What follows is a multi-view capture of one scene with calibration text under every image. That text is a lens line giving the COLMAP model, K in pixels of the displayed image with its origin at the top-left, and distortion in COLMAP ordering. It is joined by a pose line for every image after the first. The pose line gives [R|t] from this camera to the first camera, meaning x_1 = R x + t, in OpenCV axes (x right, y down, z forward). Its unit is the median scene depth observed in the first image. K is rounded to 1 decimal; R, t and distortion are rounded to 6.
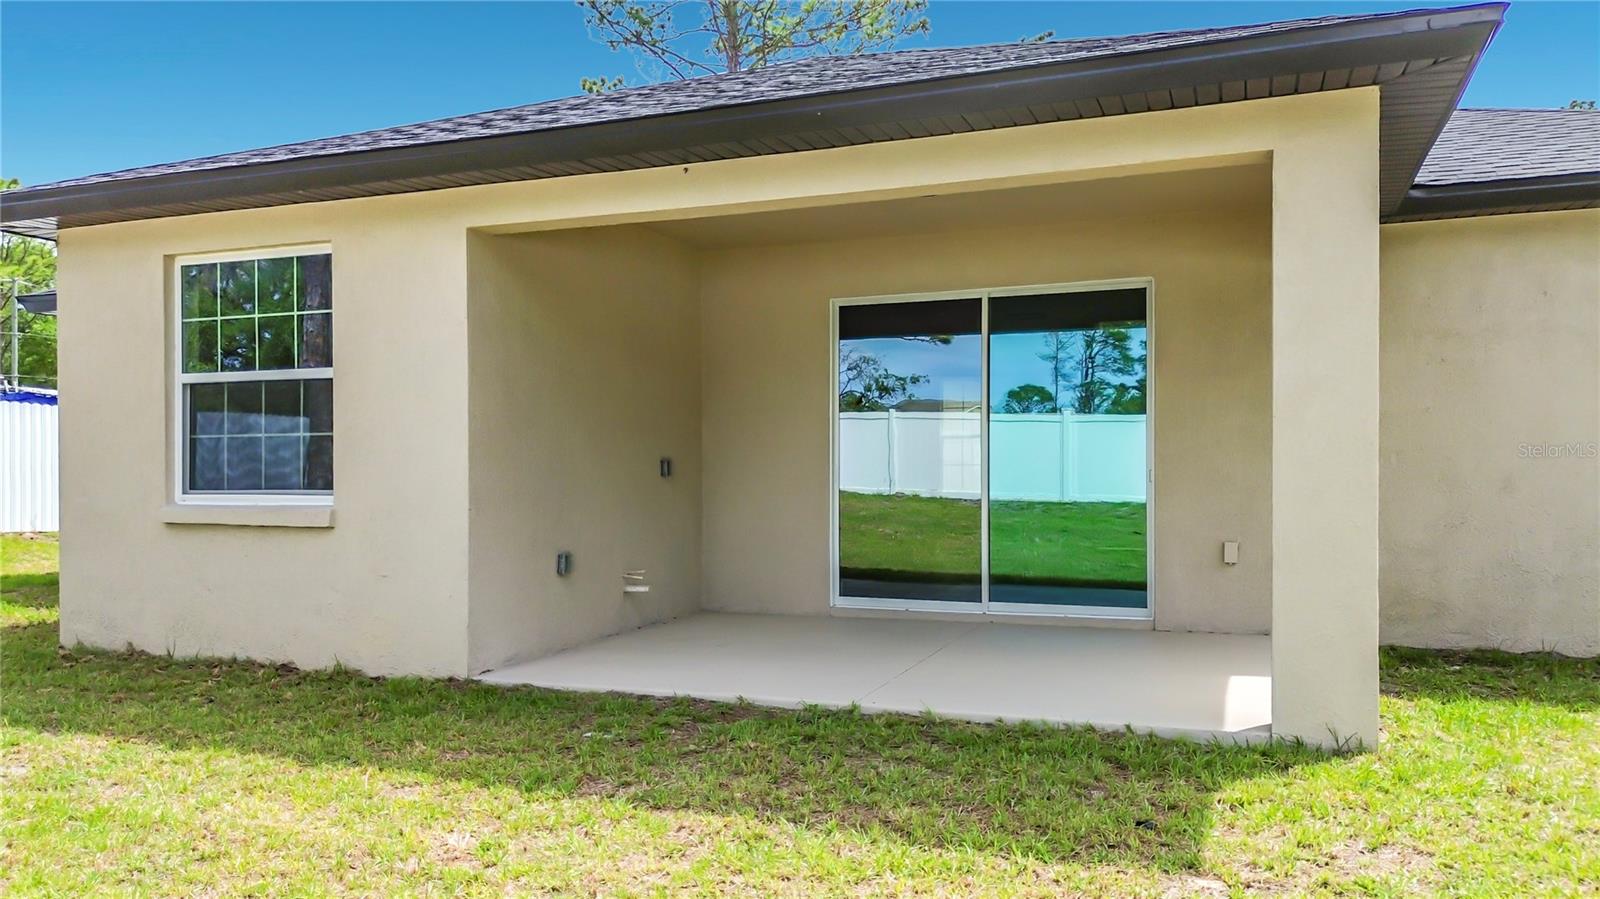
lens RADIAL K [[1146.4, 0, 800.0], [0, 1146.4, 449.5], [0, 0, 1]] dist [0.047452, -0.053566]
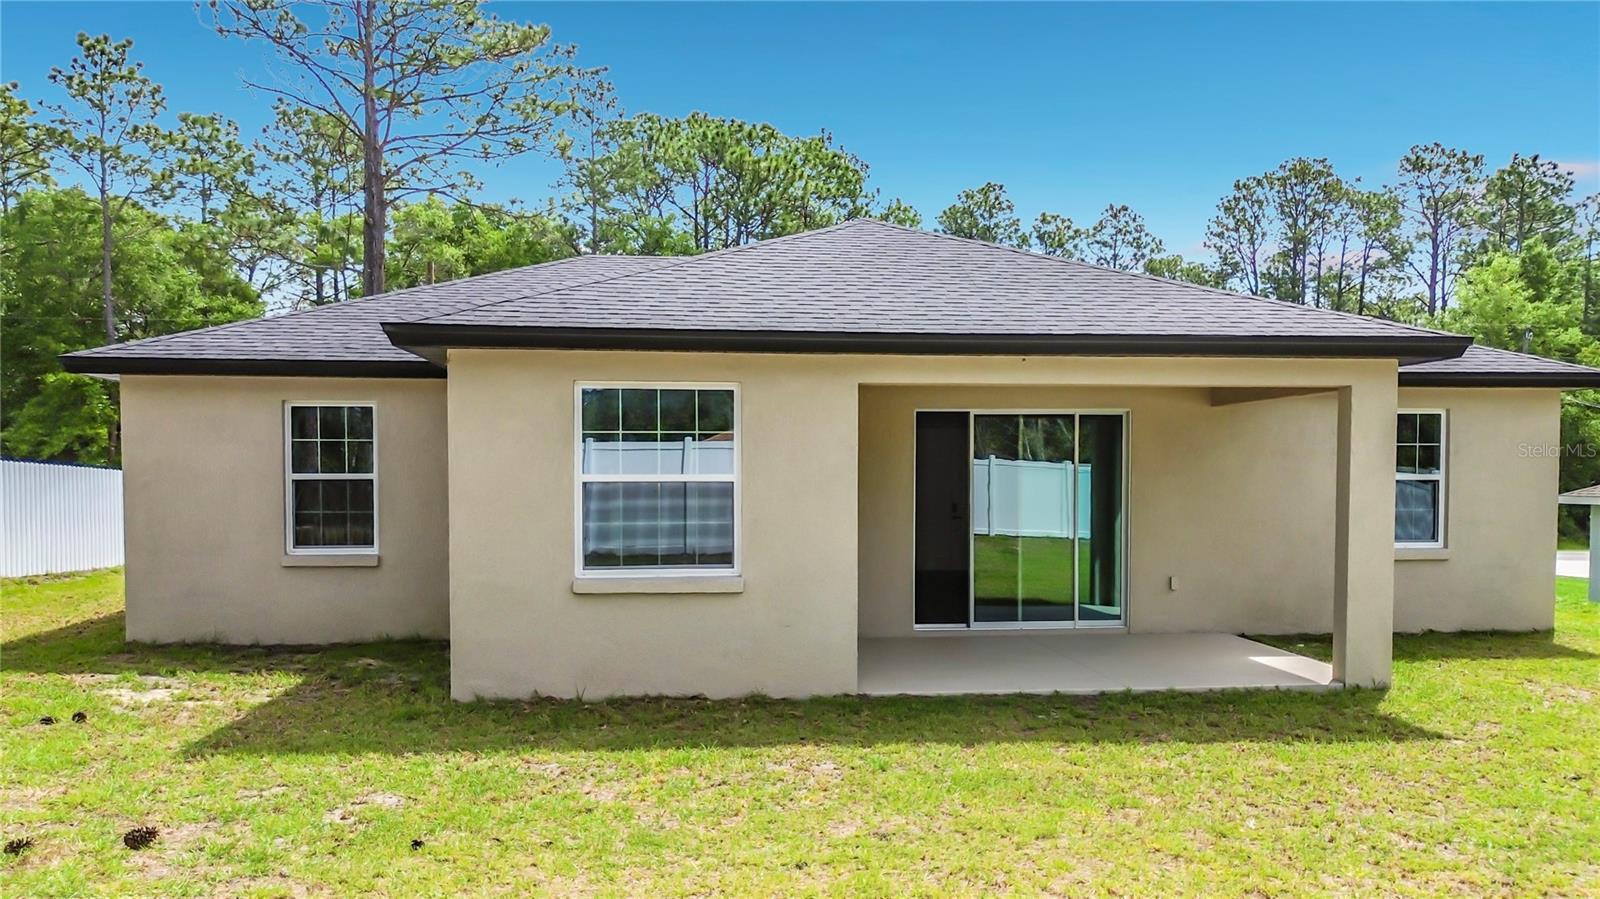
lens RADIAL K [[1180.8, 0, 798.8], [0, 1180.8, 487.3], [0, 0, 1]] dist [0.049654, -0.056383]
pose [[0.892596, -0.006161, 0.450816, -0.953985], [-0.011783, 0.999246, 0.036987, -0.108966], [-0.450704, -0.038326, 0.891850, -0.271991]]
